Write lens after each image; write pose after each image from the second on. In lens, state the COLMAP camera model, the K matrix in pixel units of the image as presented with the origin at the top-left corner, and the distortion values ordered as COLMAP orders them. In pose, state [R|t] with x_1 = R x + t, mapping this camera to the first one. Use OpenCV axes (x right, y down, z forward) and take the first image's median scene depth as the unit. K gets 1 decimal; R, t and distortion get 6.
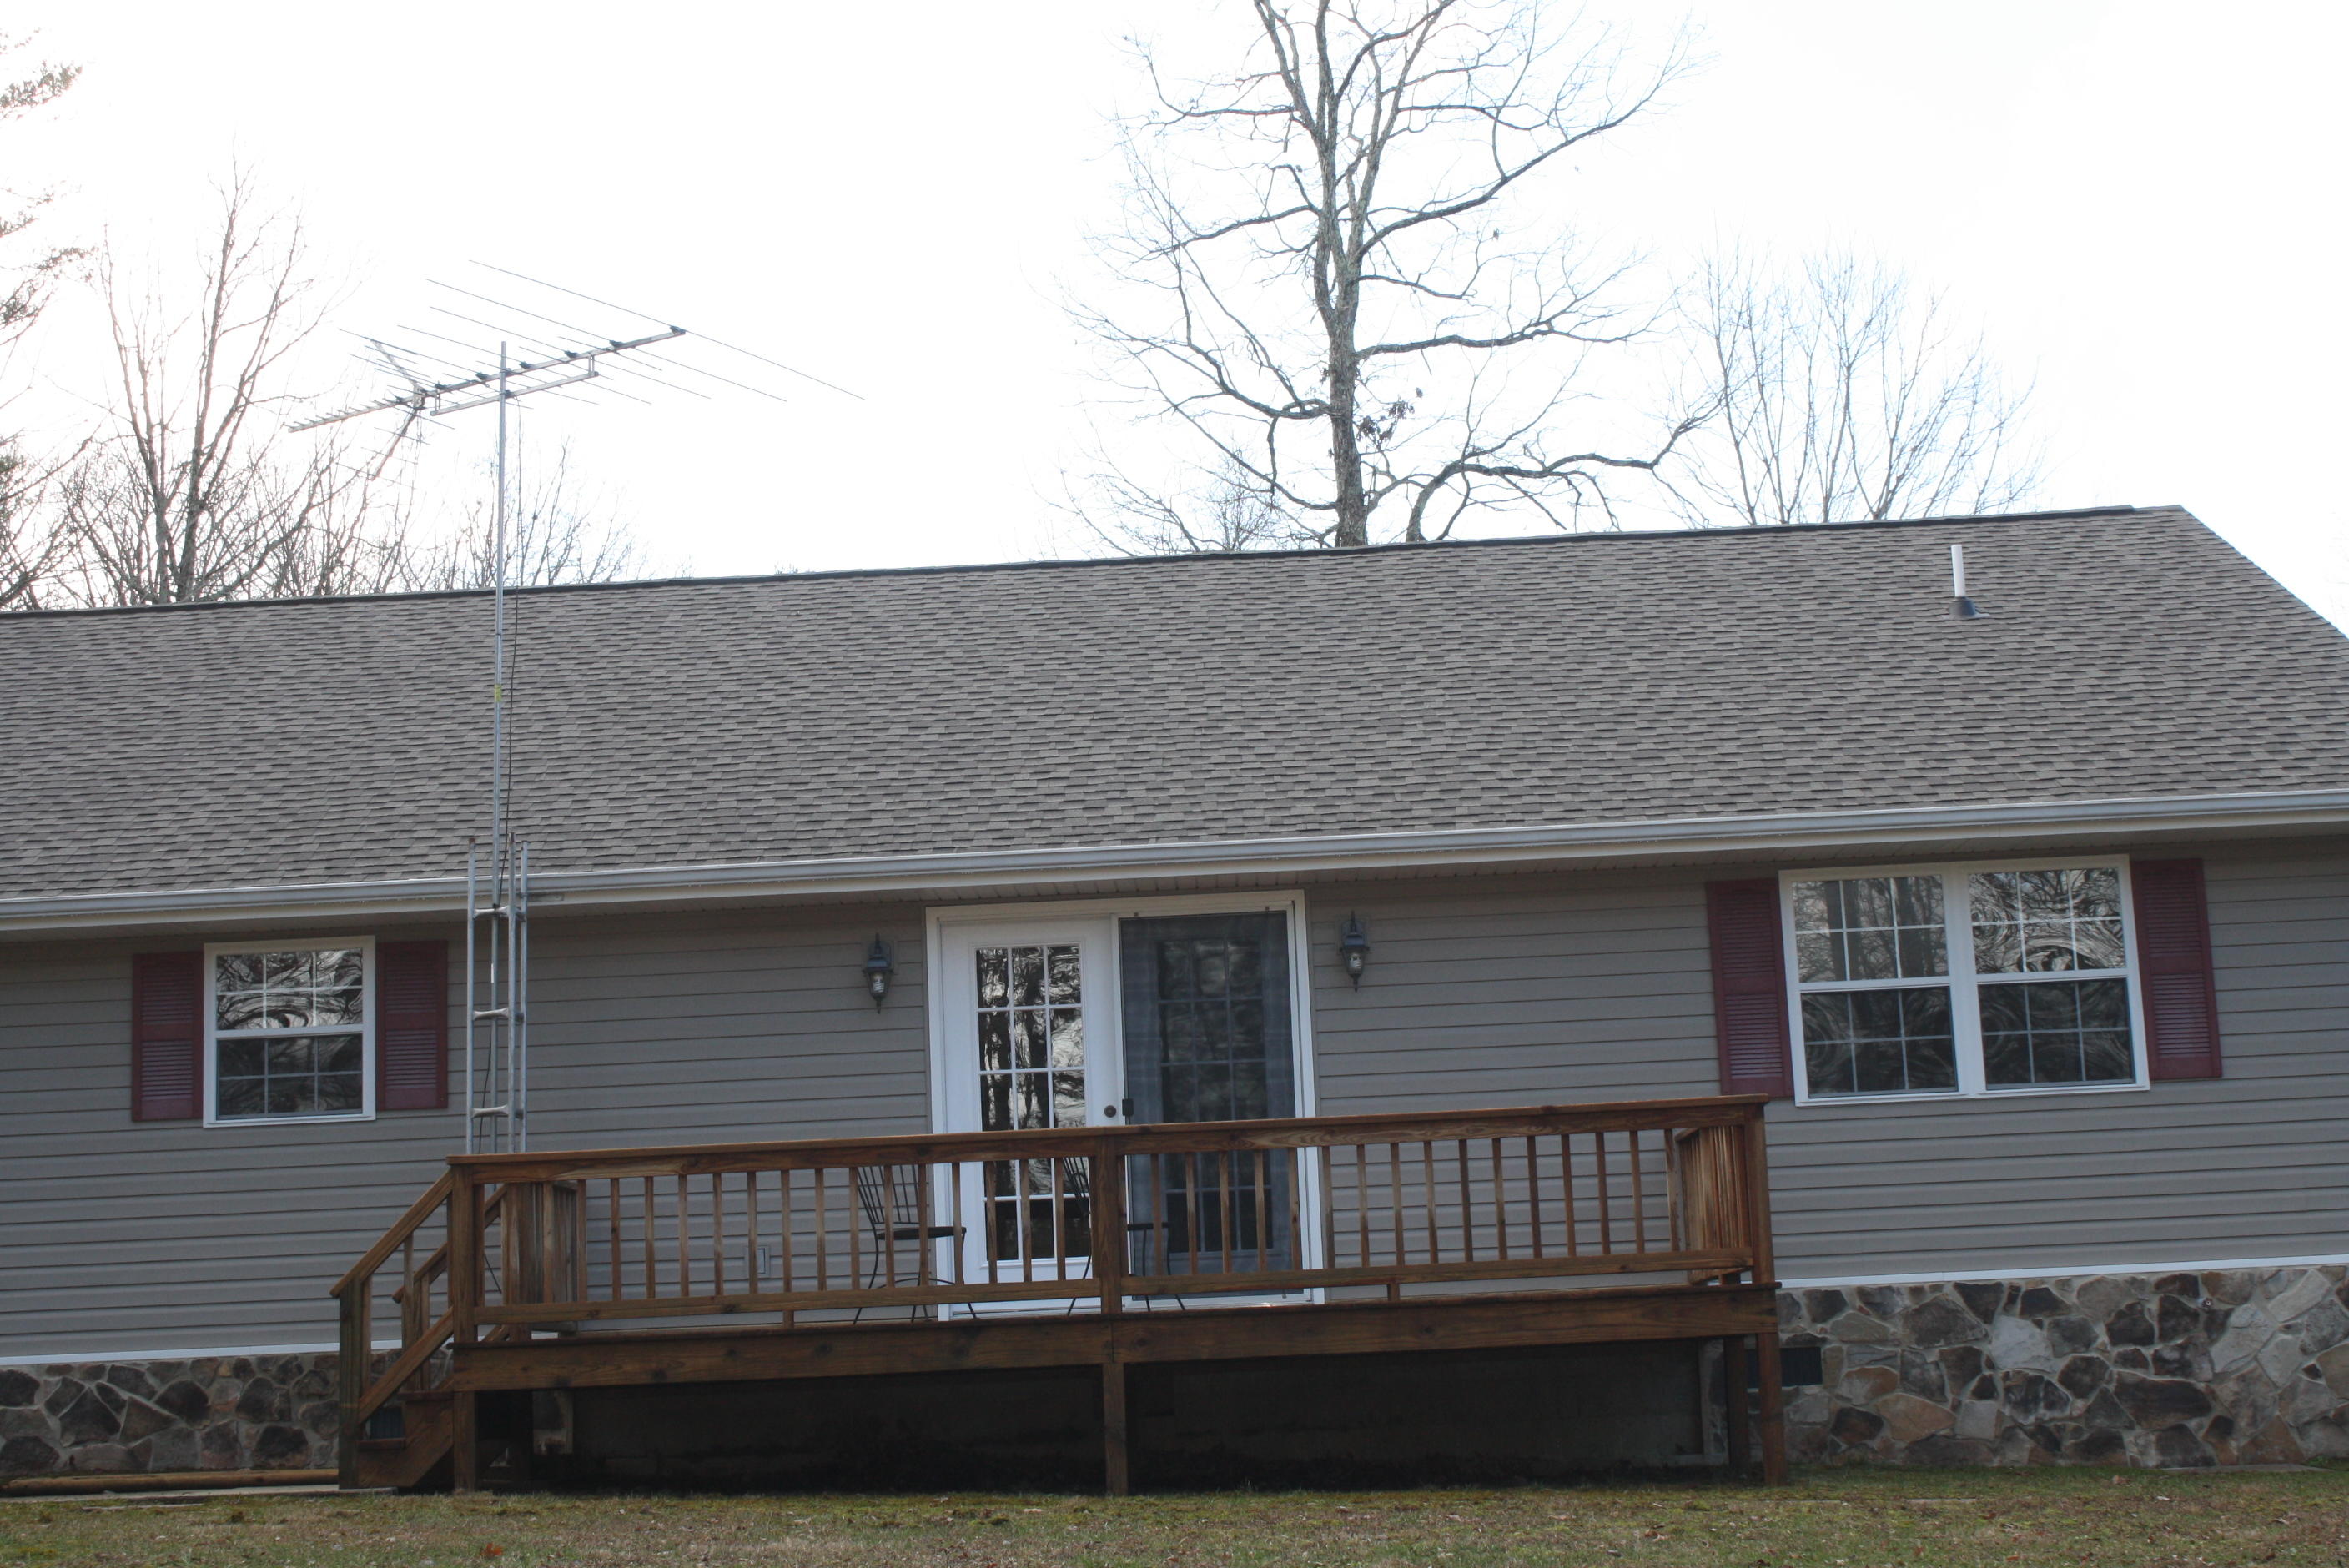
lens RADIAL K [[3604.8, 0, 1180.3], [0, 3604.8, 769.1], [0, 0, 1]] dist [-0.040342, 0.179750]
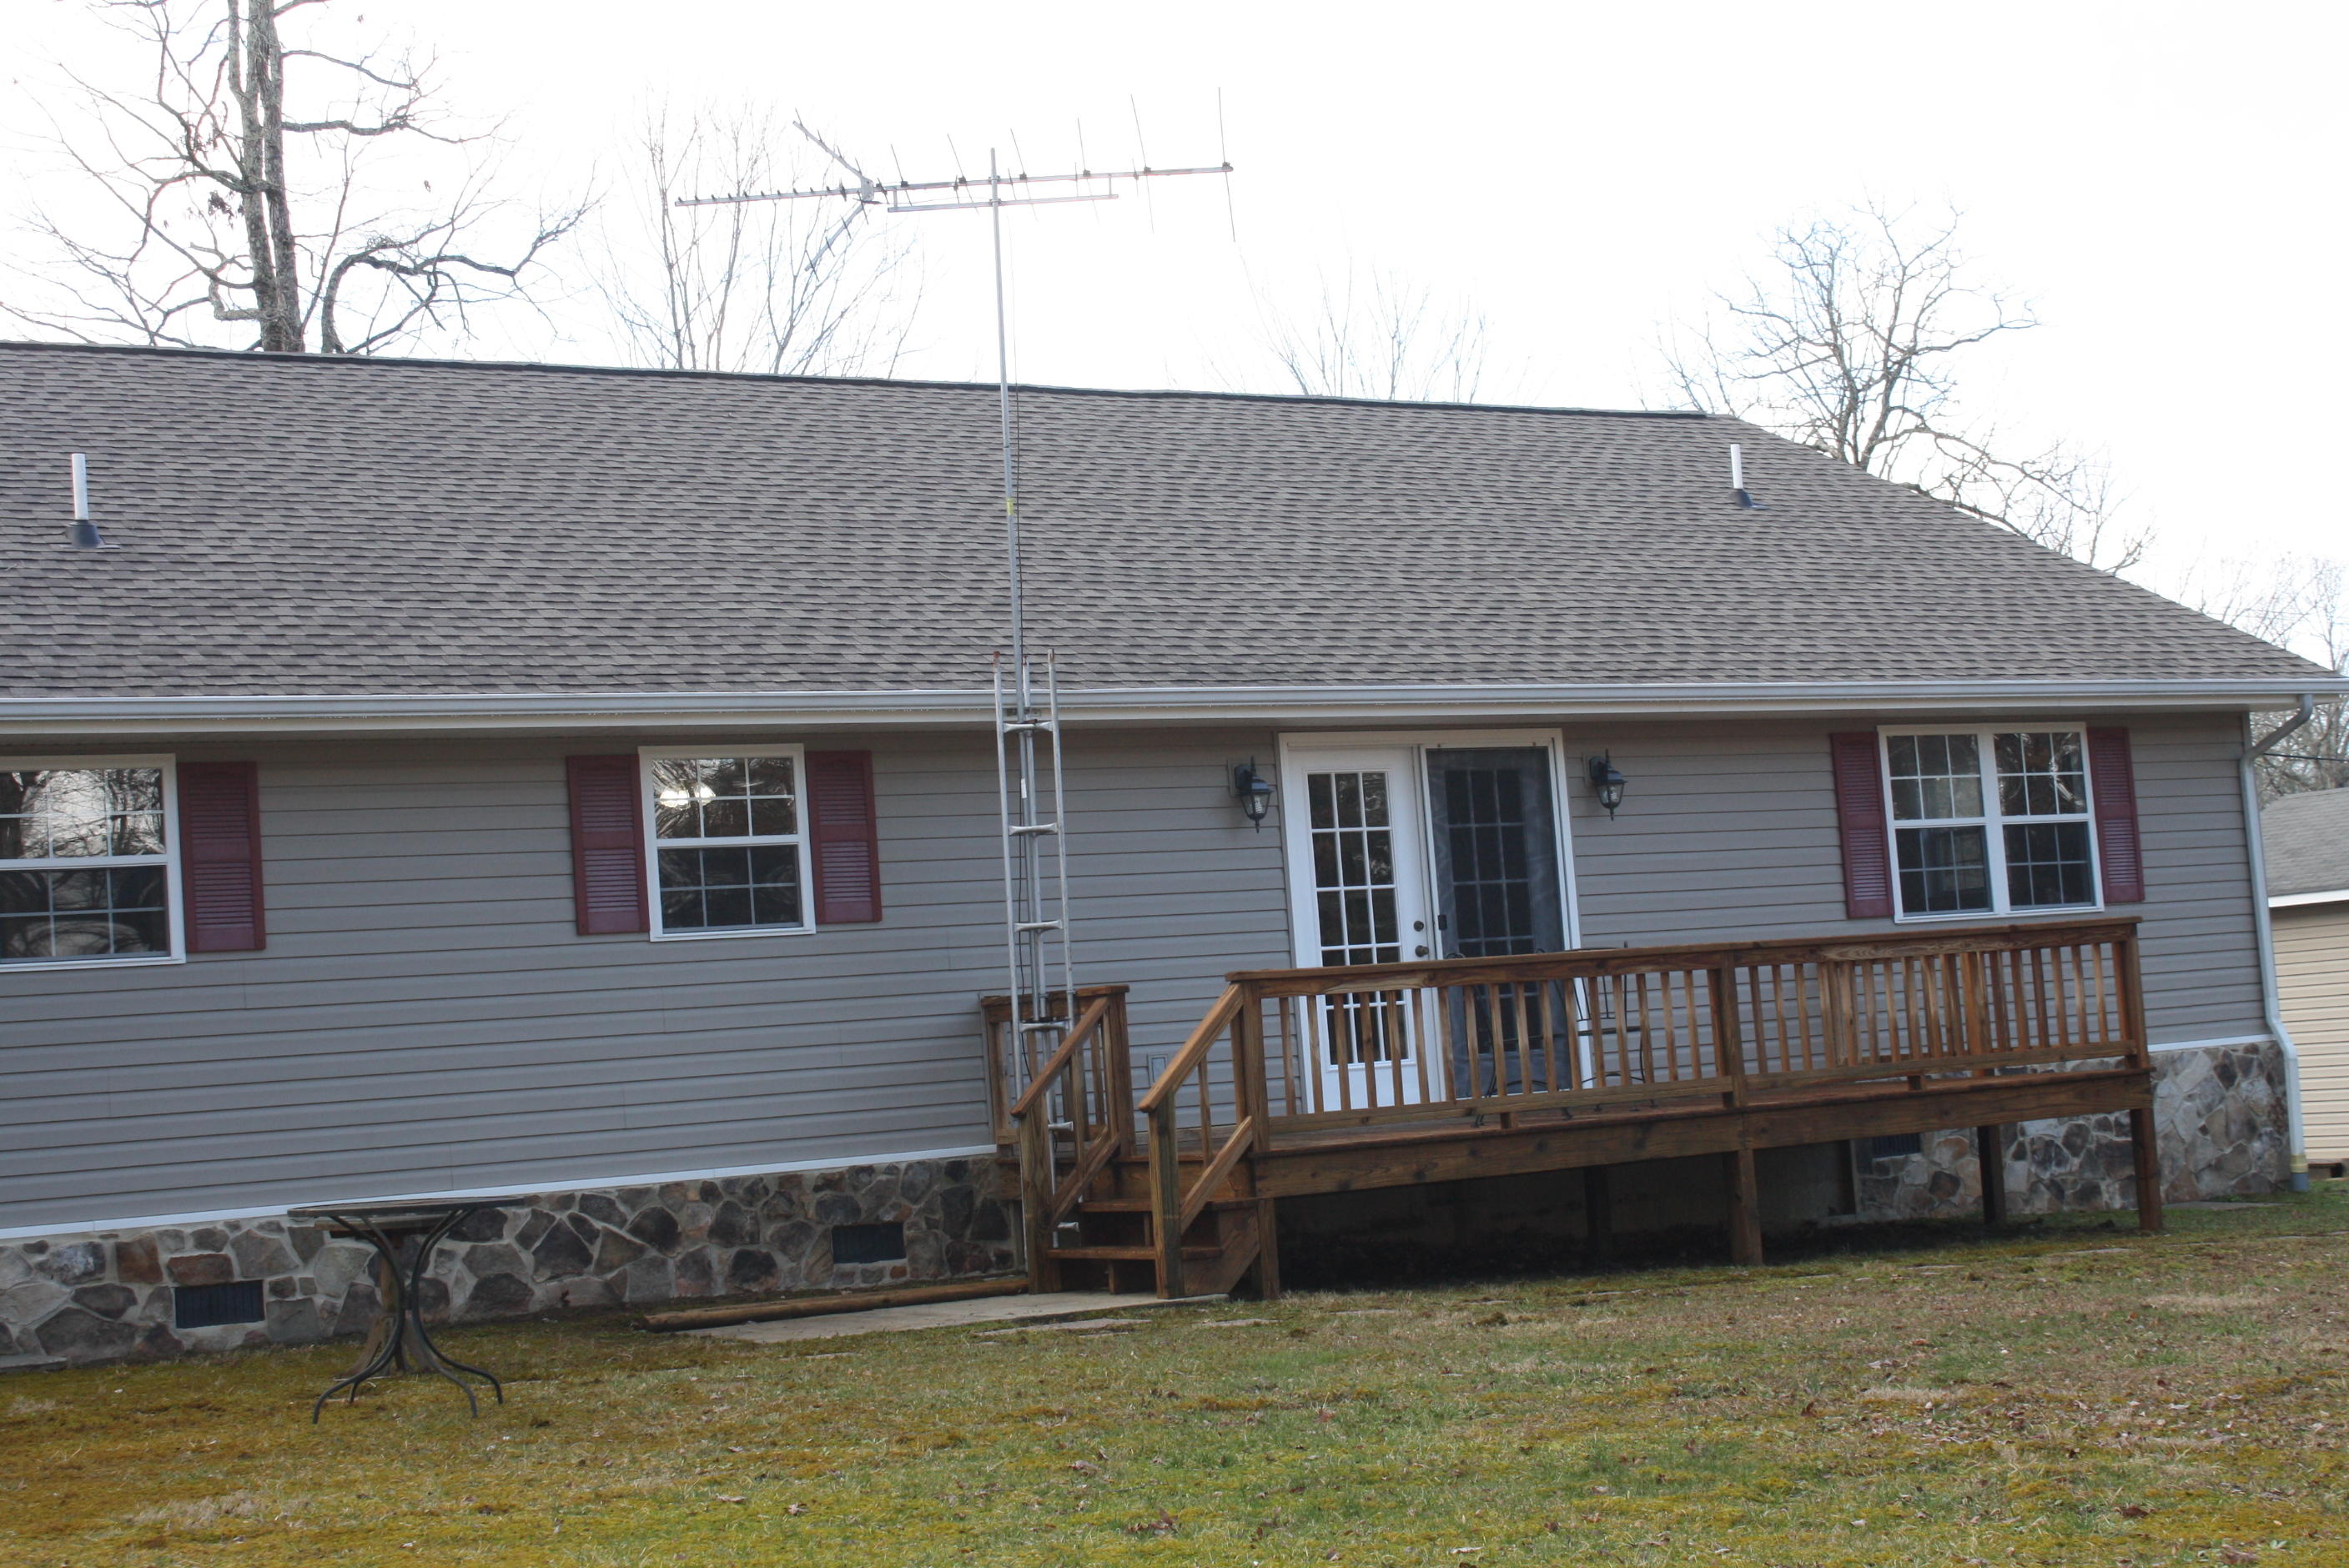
lens RADIAL K [[3604.8, 0, 1180.3], [0, 3604.8, 769.1], [0, 0, 1]] dist [-0.040342, 0.179750]
pose [[0.829974, 0.026307, 0.557181, -0.695122], [-0.057667, 0.997582, 0.038800, 0.009877], [-0.554813, -0.064334, 0.829484, 0.142385]]
